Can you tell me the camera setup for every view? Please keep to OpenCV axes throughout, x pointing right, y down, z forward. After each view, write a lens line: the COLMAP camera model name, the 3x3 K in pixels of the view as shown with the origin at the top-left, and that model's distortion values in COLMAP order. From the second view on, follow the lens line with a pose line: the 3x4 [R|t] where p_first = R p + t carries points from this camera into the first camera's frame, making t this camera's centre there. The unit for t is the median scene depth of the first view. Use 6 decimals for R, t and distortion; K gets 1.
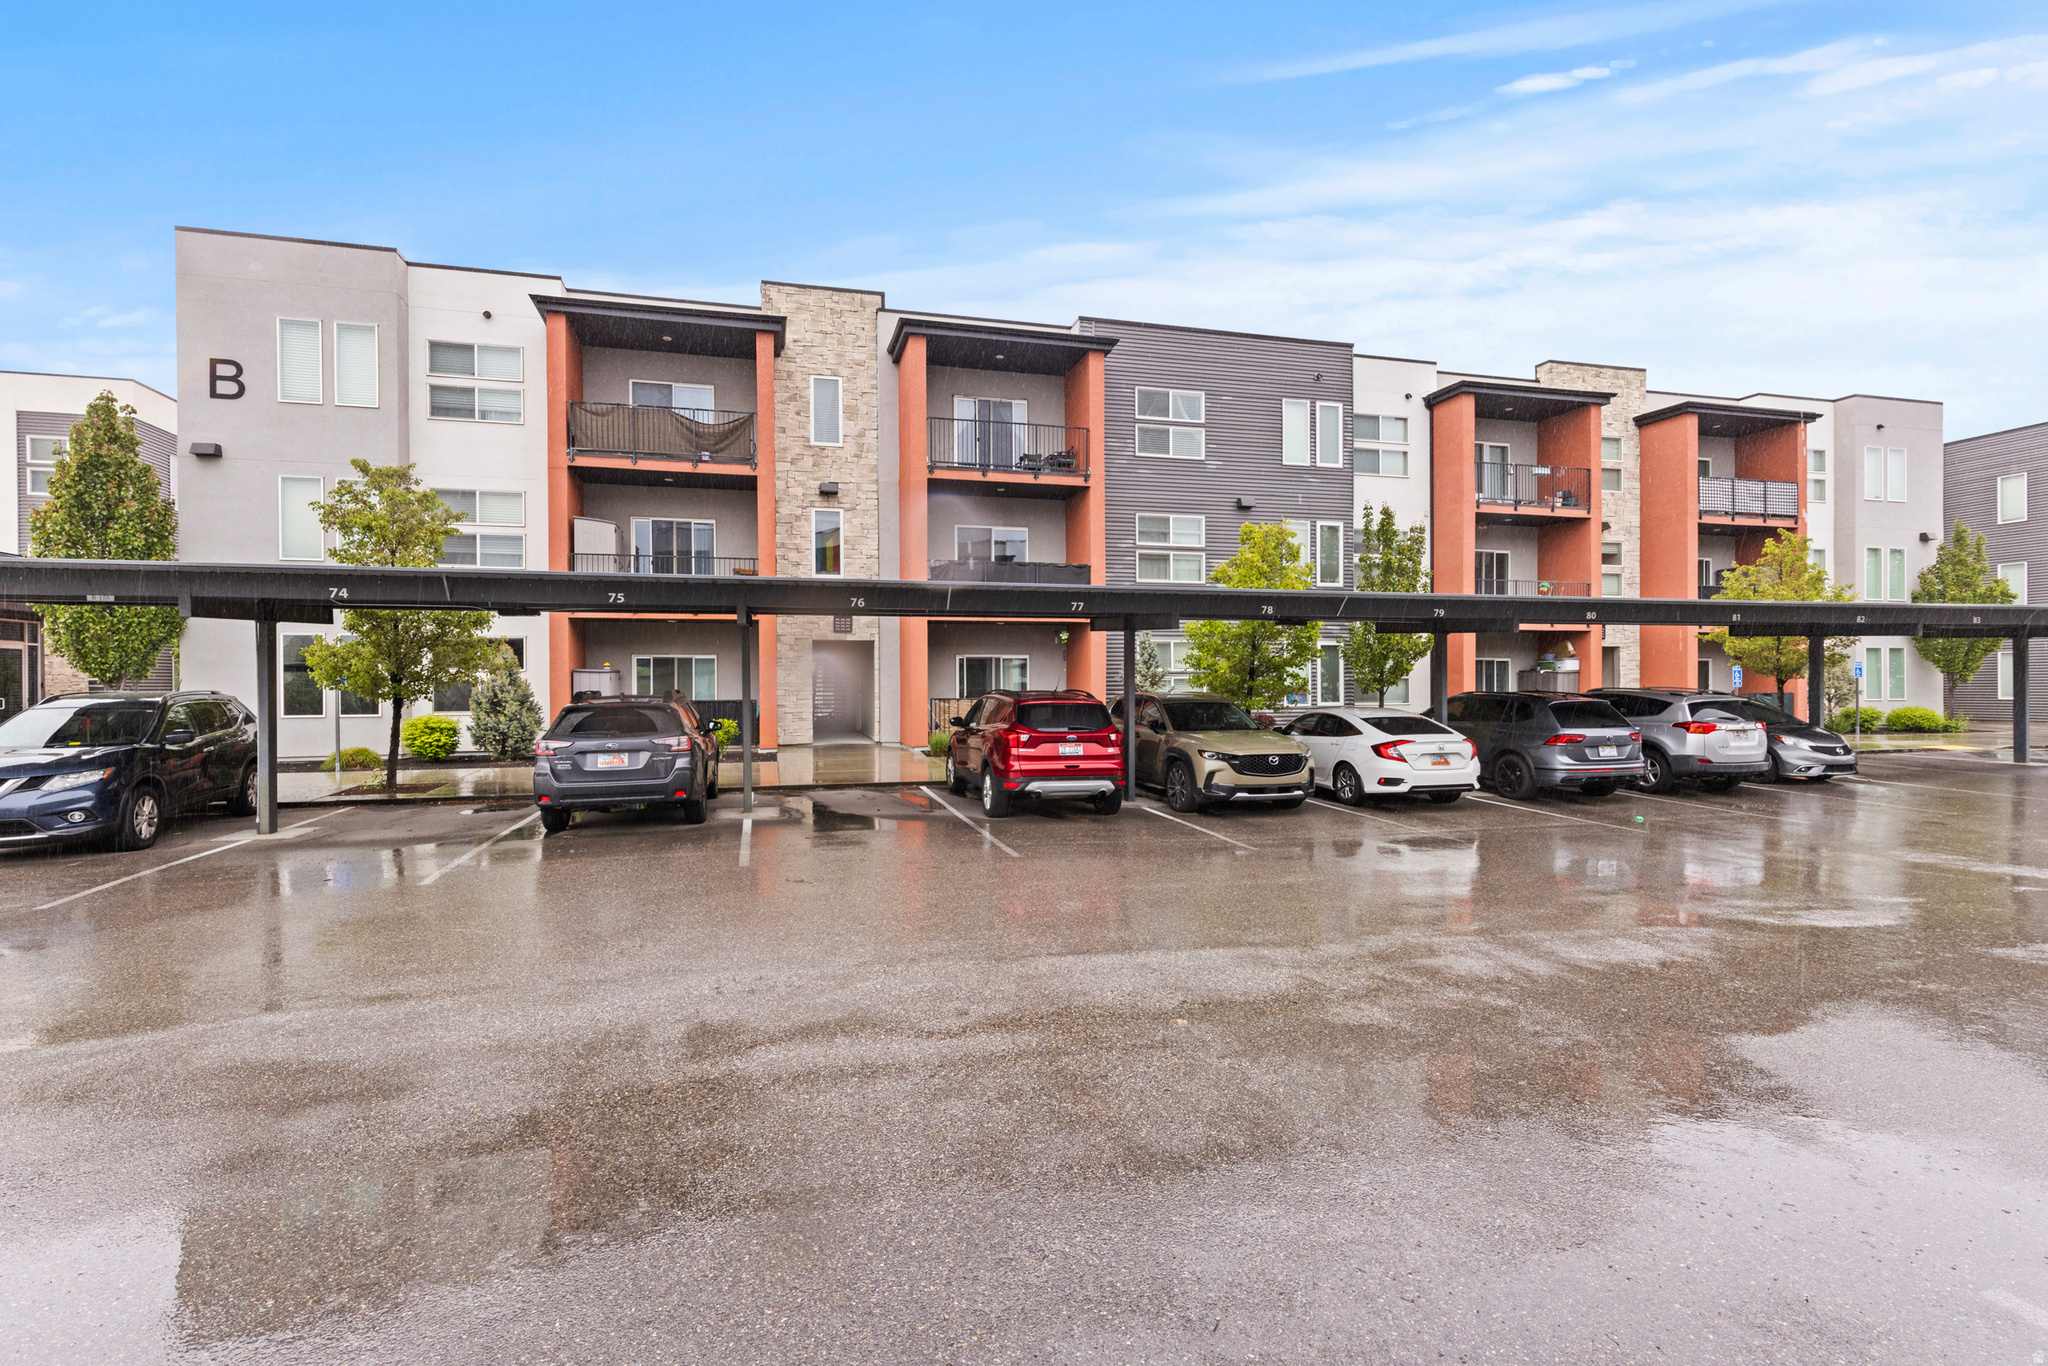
lens RADIAL K [[907.5, 0, 1041.1], [0, 907.5, 681.6], [0, 0, 1]] dist [0.006369, -0.000457]
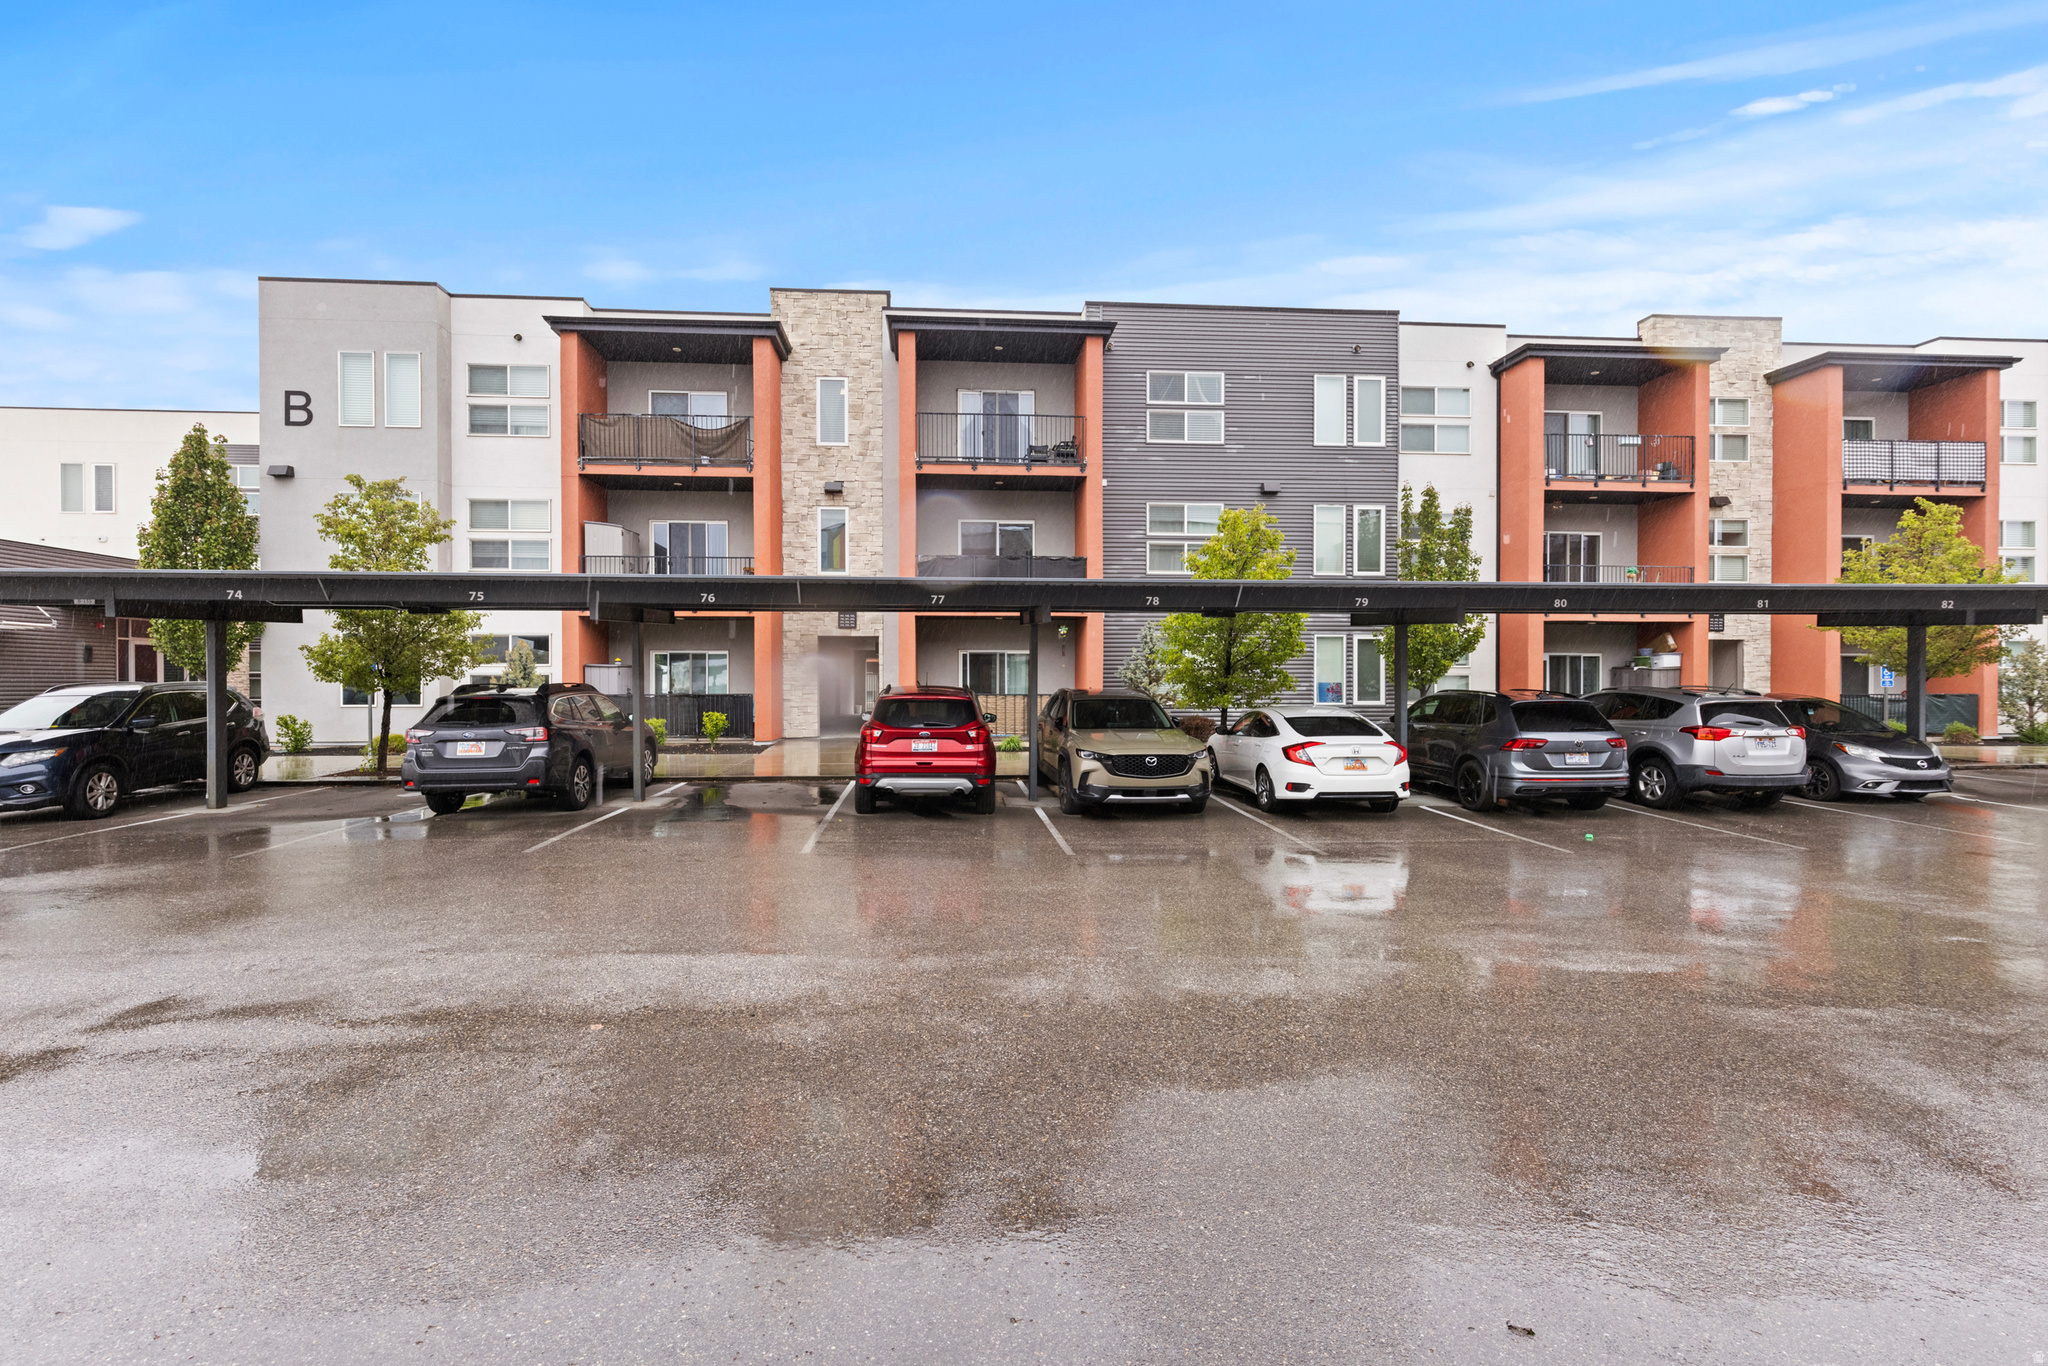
lens RADIAL K [[913.3, 0, 1024.0], [0, 913.3, 683.0], [0, 0, 1]] dist [0.007071, -0.000990]
pose [[0.984559, 0.004467, -0.174993, 0.176387], [-0.003566, 0.999979, 0.005464, 0.000693], [0.175014, -0.004755, 0.984554, 0.028984]]
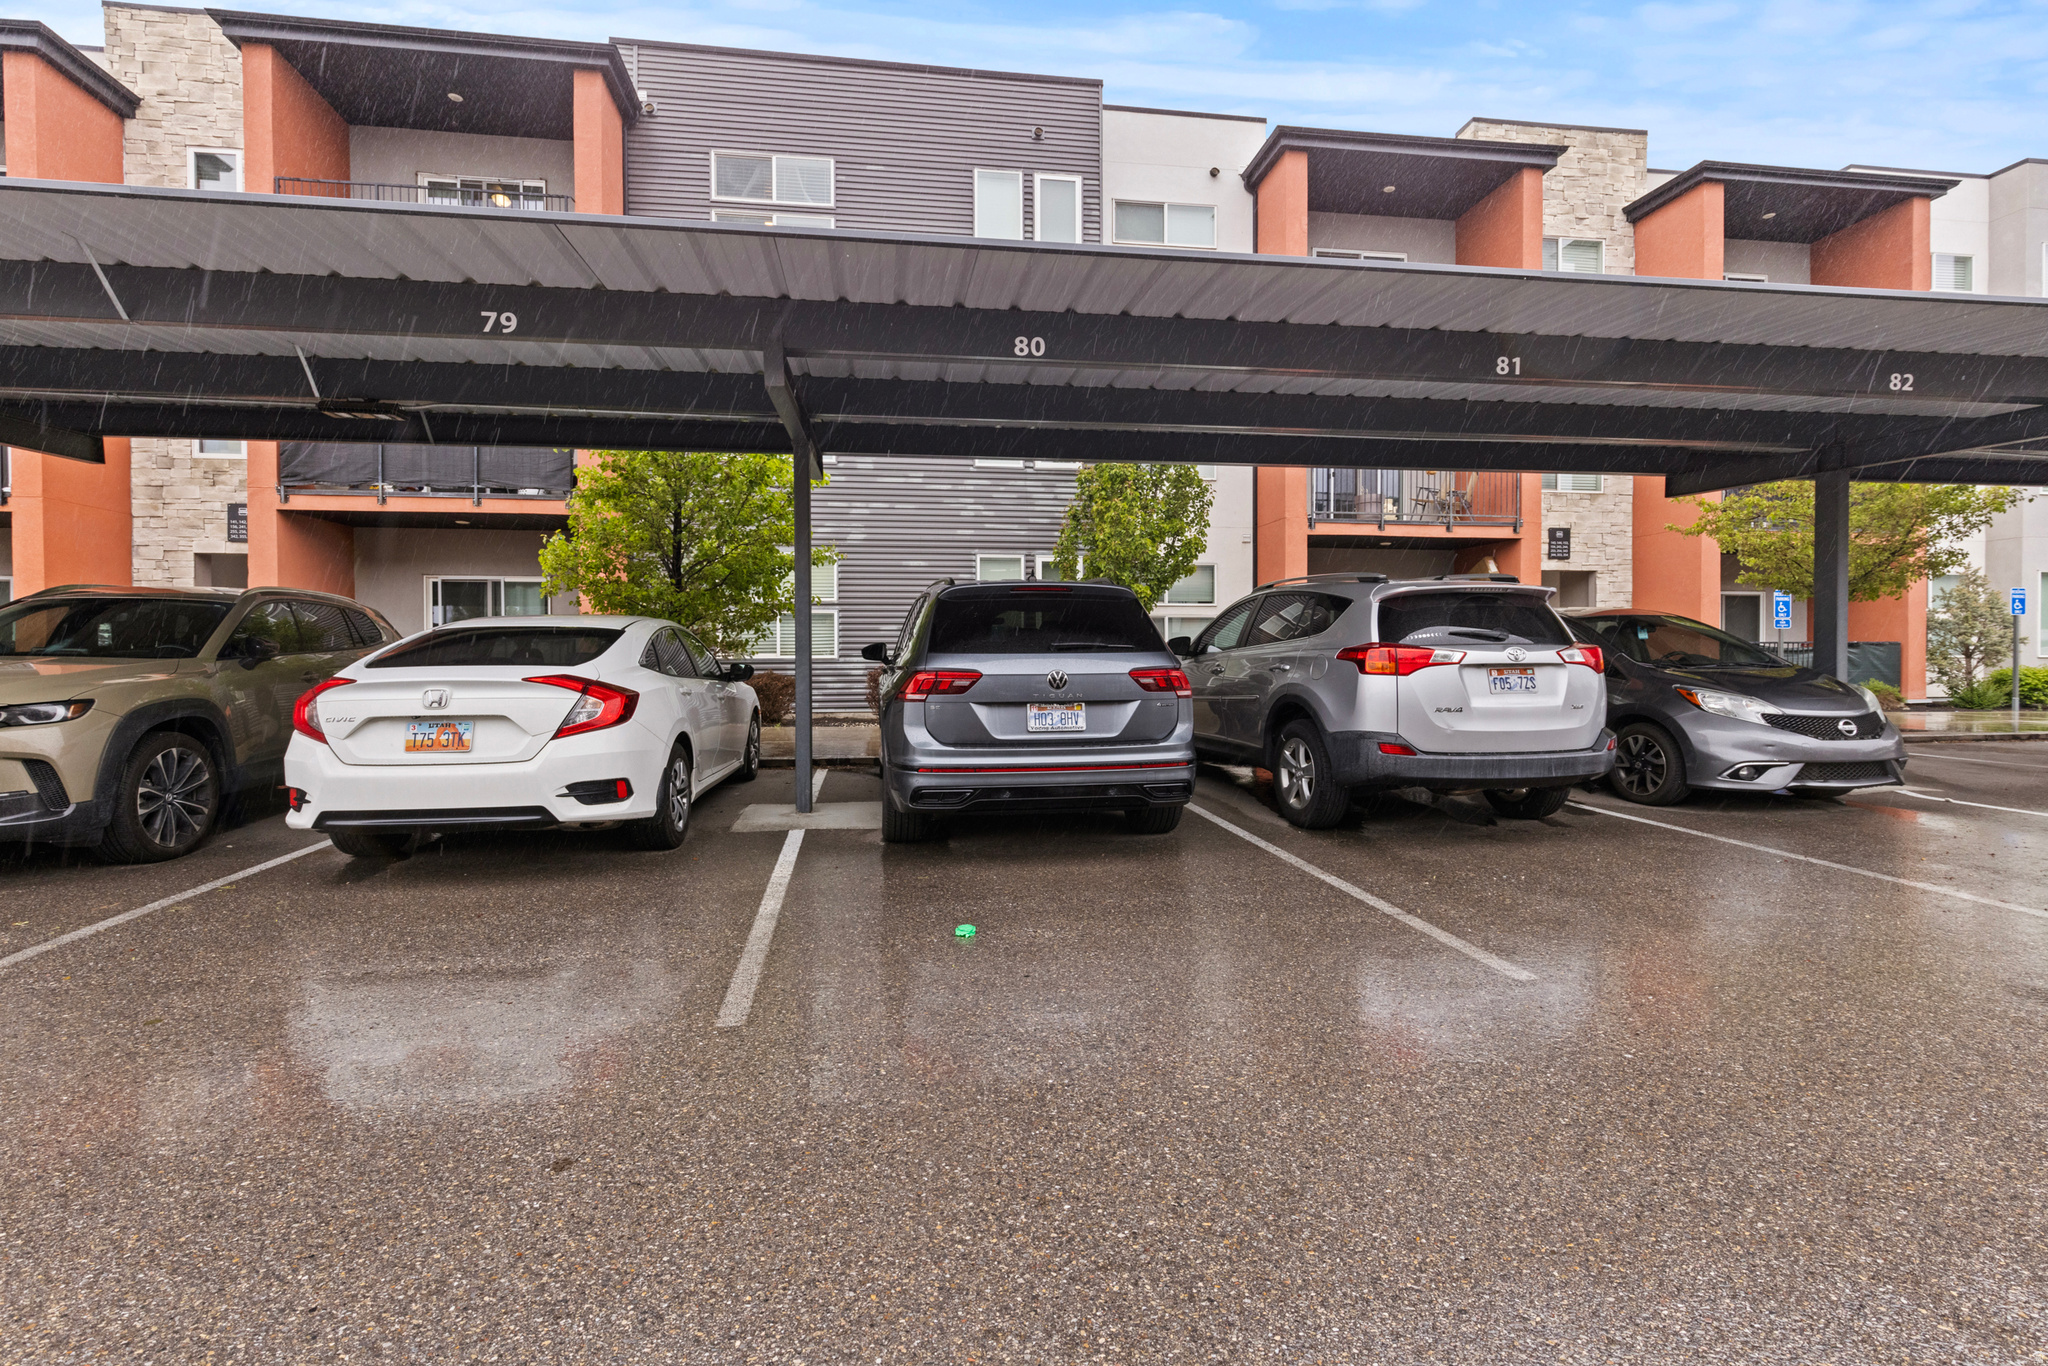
lens RADIAL K [[957.5, 0, 966.1], [0, 957.5, 672.7], [0, 0, 1]] dist [0.003499, -0.000323]
pose [[0.991776, 0.000745, -0.127987, 0.442351], [0.000806, 0.999927, 0.012060, 0.037737], [0.127987, -0.012064, 0.991702, 0.431620]]
